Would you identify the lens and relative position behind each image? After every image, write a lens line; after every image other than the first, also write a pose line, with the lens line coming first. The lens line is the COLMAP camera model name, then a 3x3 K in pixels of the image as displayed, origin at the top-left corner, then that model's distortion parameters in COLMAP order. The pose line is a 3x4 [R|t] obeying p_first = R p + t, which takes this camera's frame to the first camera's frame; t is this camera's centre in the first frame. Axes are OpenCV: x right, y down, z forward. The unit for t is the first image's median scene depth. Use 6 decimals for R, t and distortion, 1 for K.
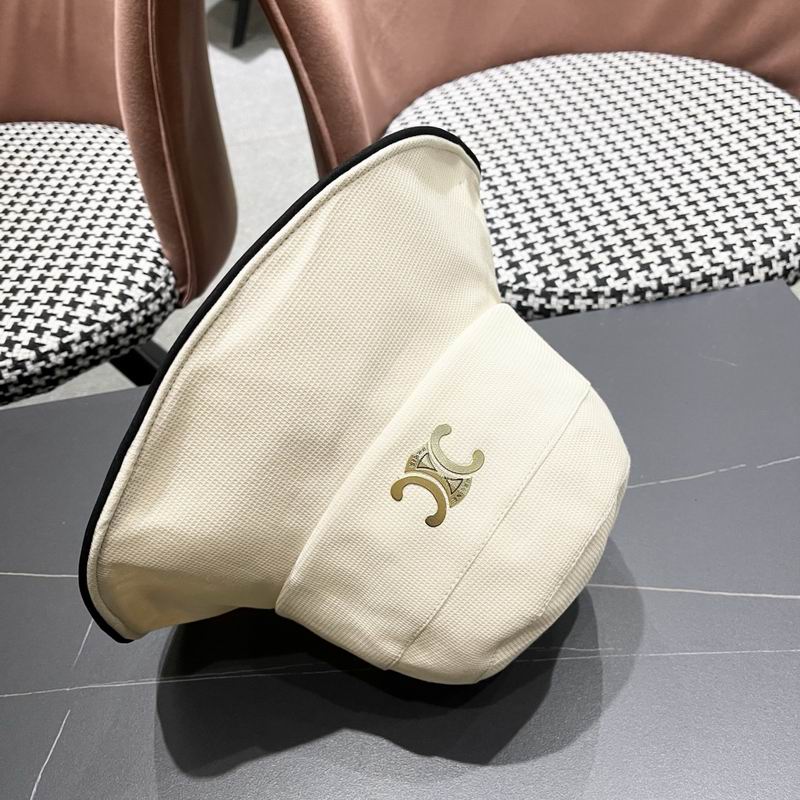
lens RADIAL K [[840.4, 0, 402.9], [0, 840.4, 409.4], [0, 0, 1]] dist [0.010919, 0.000000]
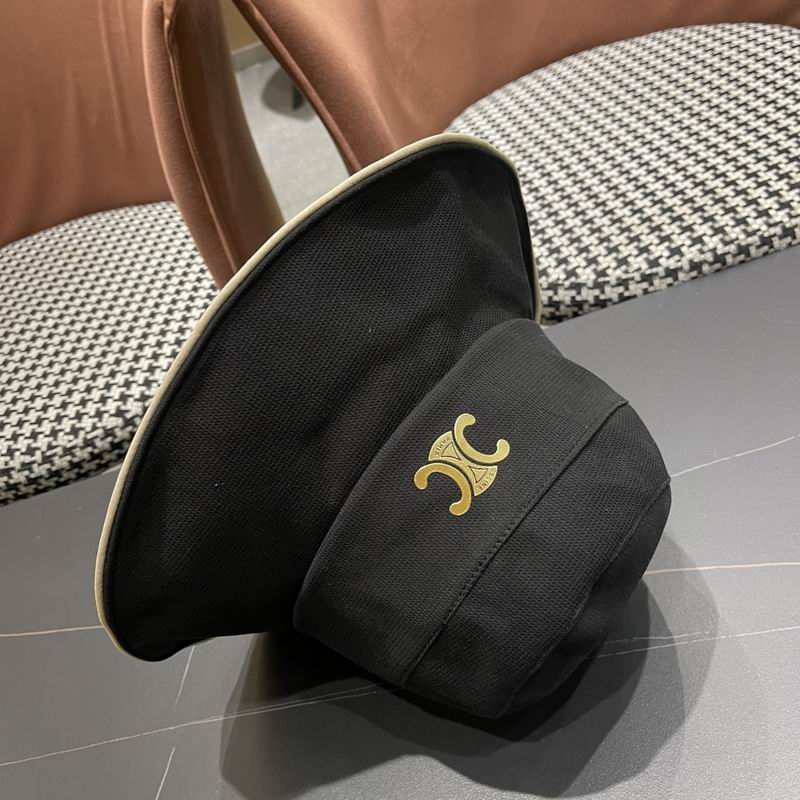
lens RADIAL K [[840.4, 0, 396.6], [0, 840.4, 406.5], [0, 0, 1]] dist [0.010919, 0.000000]
pose [[0.978697, -0.147039, -0.143286, 0.058473], [0.140866, 0.988642, -0.052374, 0.021242], [0.149360, 0.031074, 0.988295, -0.002764]]
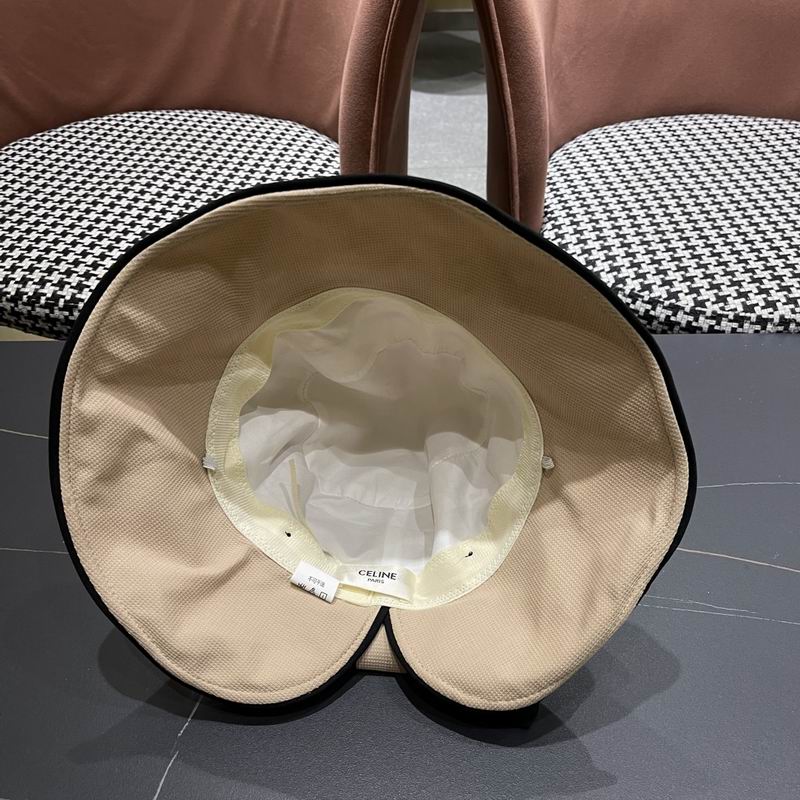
lens RADIAL K [[840.4, 0, 393.4], [0, 840.4, 405.5], [0, 0, 1]] dist [0.010919, 0.000000]
pose [[0.984865, 0.154983, -0.077595, -0.108677], [-0.159941, 0.985155, -0.062350, 0.109646], [0.066780, 0.073817, 0.995033, -0.097268]]
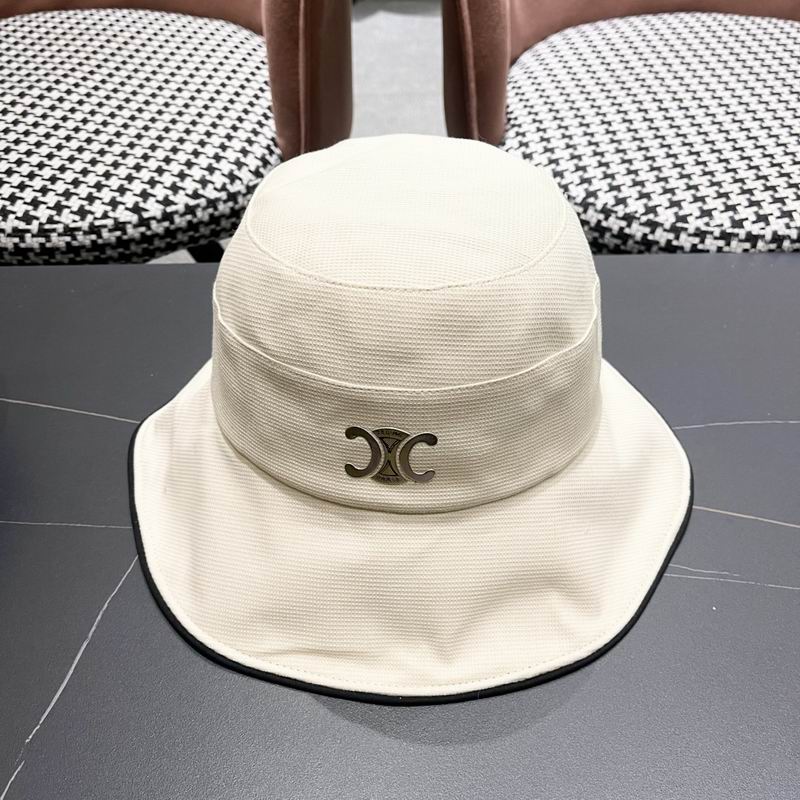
lens RADIAL K [[840.4, 0, 407.1], [0, 840.4, 417.5], [0, 0, 1]] dist [0.010919, 0.000000]
pose [[0.988344, 0.147013, -0.039528, -0.057907], [-0.147002, 0.989131, 0.003199, 0.111184], [0.039569, 0.002649, 0.999213, 0.046109]]
